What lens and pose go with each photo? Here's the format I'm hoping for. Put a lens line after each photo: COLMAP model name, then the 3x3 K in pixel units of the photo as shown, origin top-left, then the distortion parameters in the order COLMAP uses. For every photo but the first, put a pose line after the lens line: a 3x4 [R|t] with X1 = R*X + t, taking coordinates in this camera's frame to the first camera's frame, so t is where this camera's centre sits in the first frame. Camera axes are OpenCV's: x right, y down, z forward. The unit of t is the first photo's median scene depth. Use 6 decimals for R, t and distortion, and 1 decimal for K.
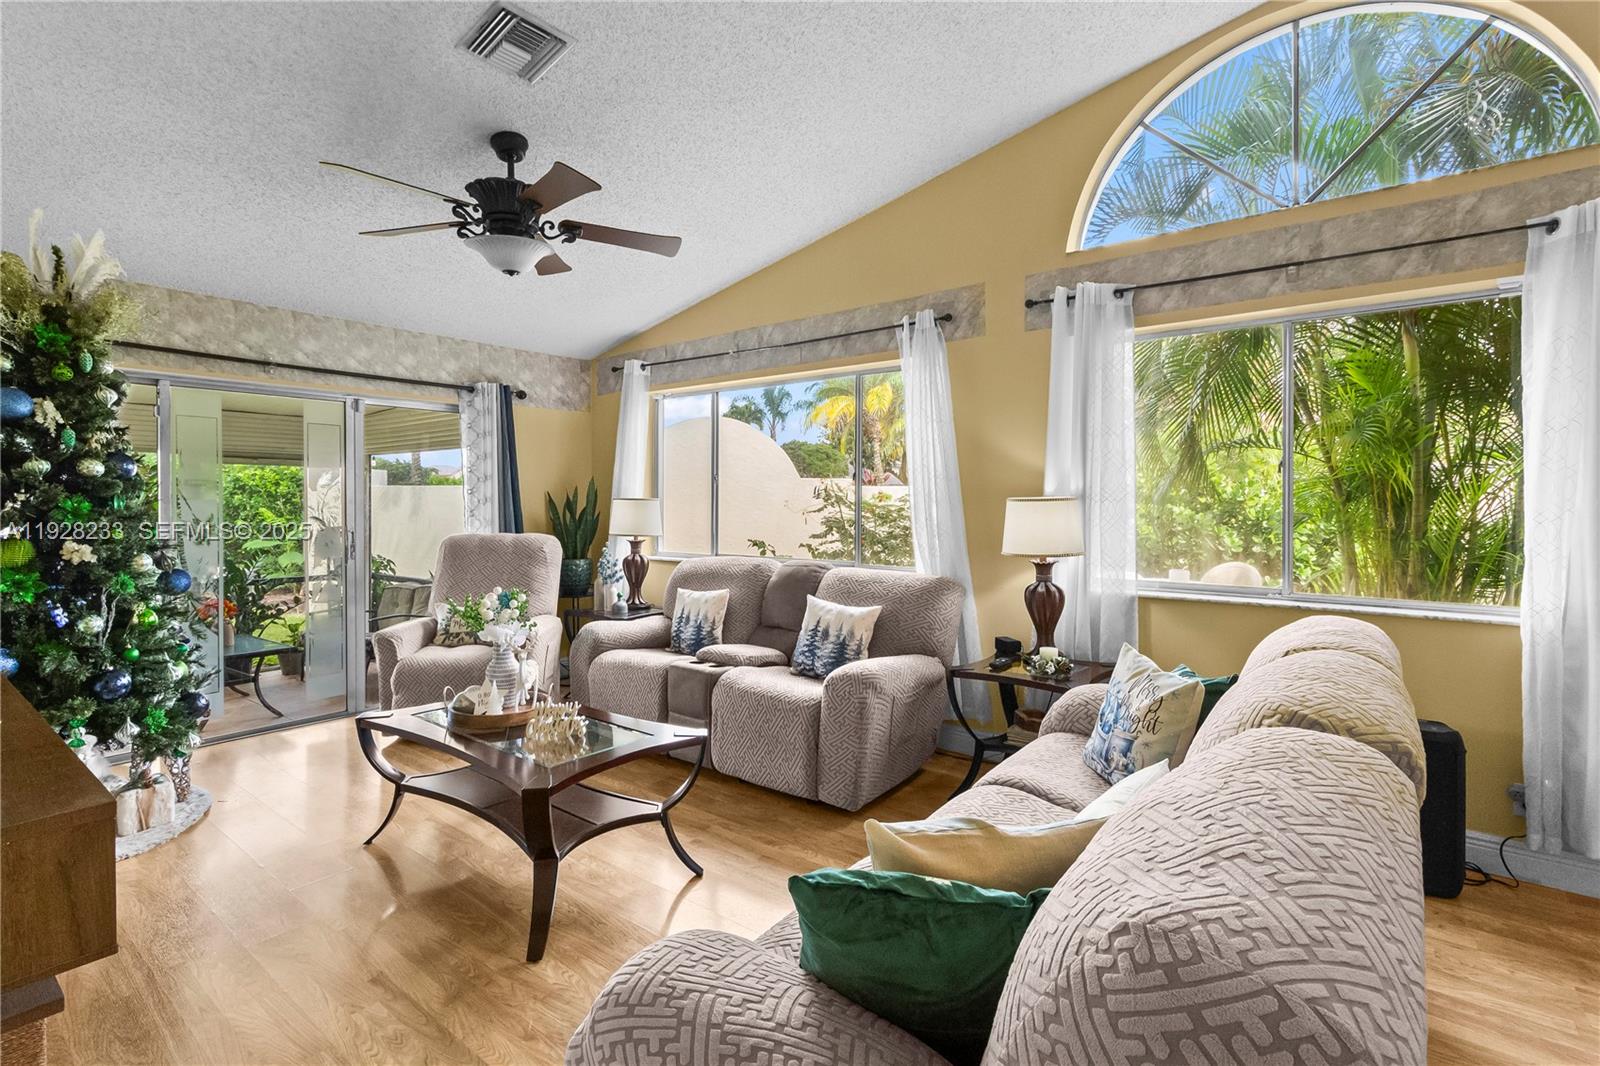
lens RADIAL K [[741.0, 0, 799.0], [0, 741.0, 523.3], [0, 0, 1]] dist [0.000160, 0.000460]
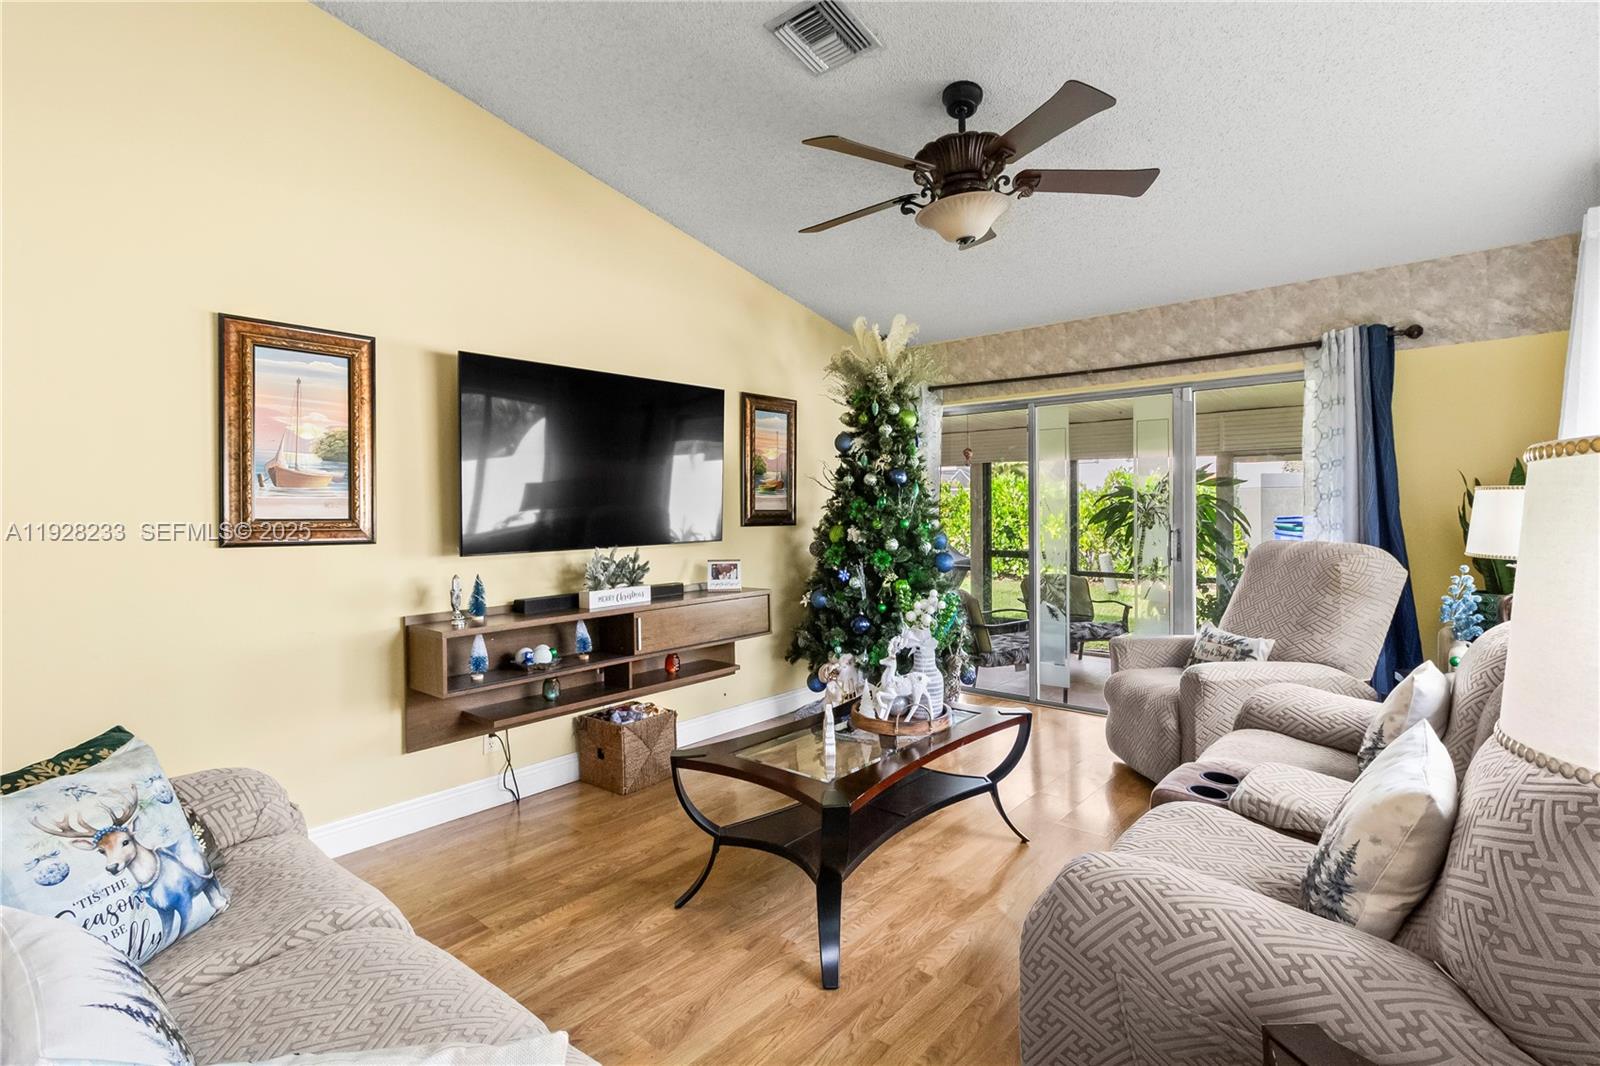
lens RADIAL K [[778.1, 0, 800.9], [0, 778.1, 488.2], [0, 0, 1]] dist [0.035065, 0.000129]
pose [[-0.032718, -0.009885, -0.999416, 0.559101], [-0.011191, 0.999892, -0.009524, -0.036298], [0.999402, 0.010873, -0.032825, 0.783459]]
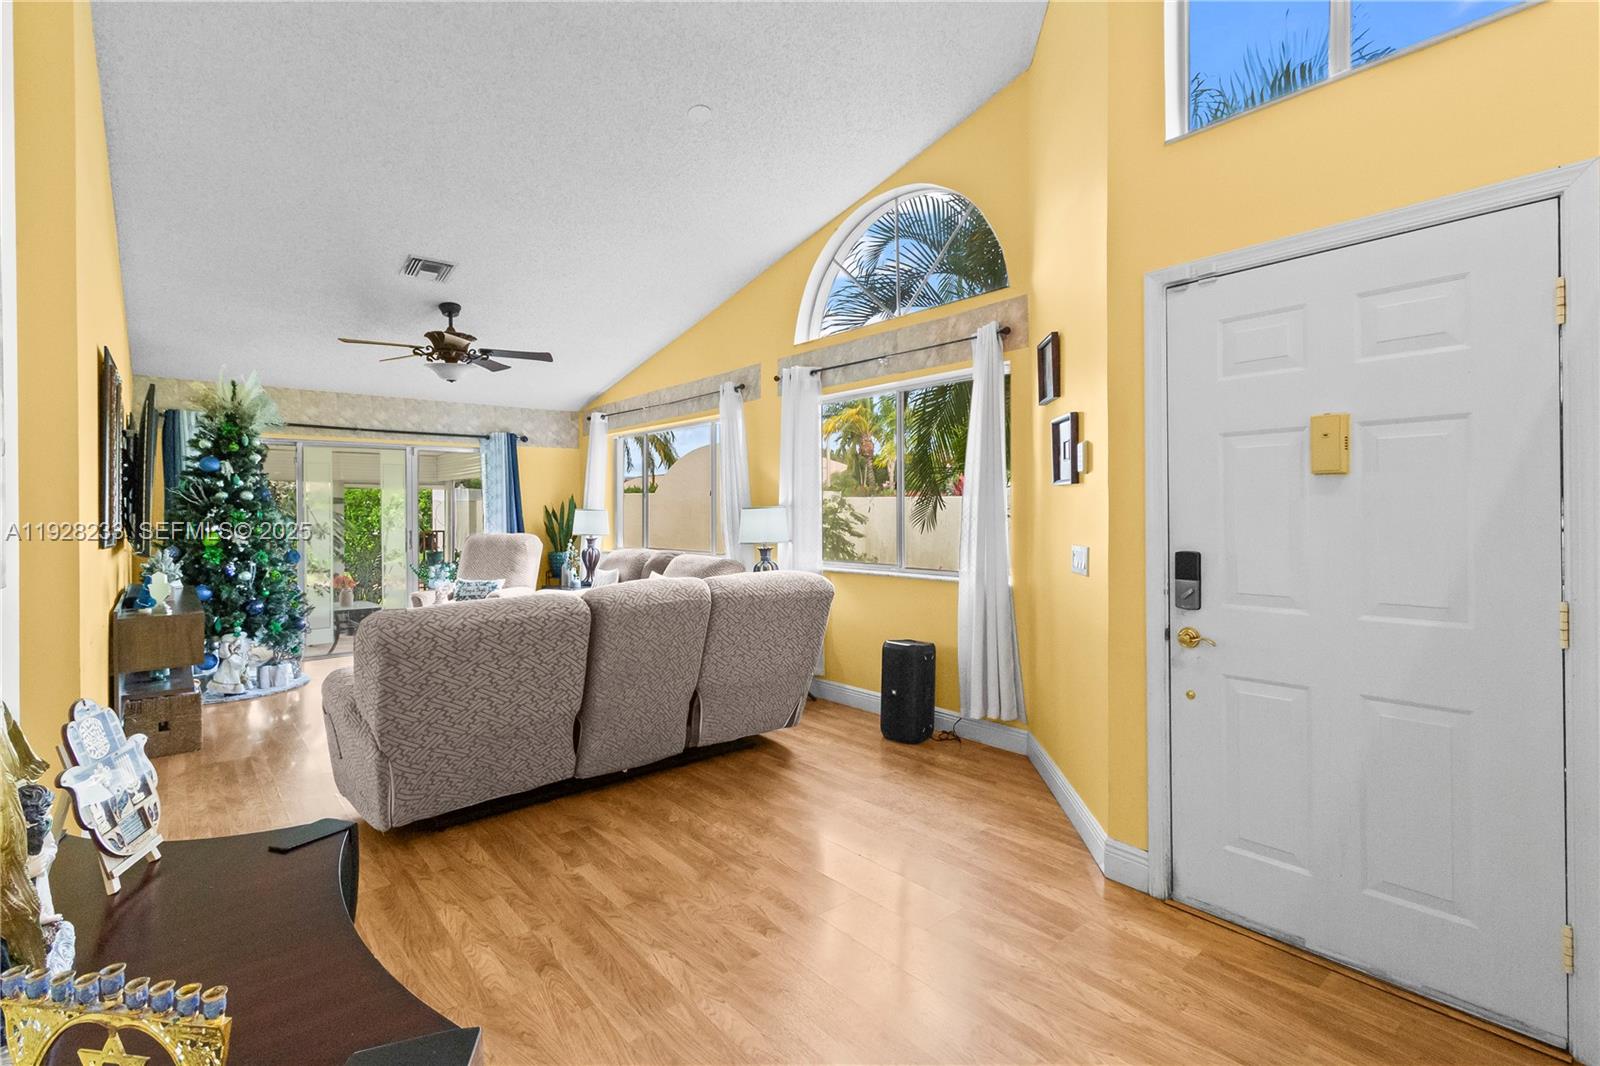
lens RADIAL K [[733.9, 0, 797.2], [0, 733.9, 528.3], [0, 0, 1]] dist [0.000988, 0.000319]
pose [[0.979844, -0.003025, -0.199739, 0.717878], [0.001791, 0.999978, -0.006359, 0.021600], [0.199754, 0.005873, 0.979828, -0.507385]]
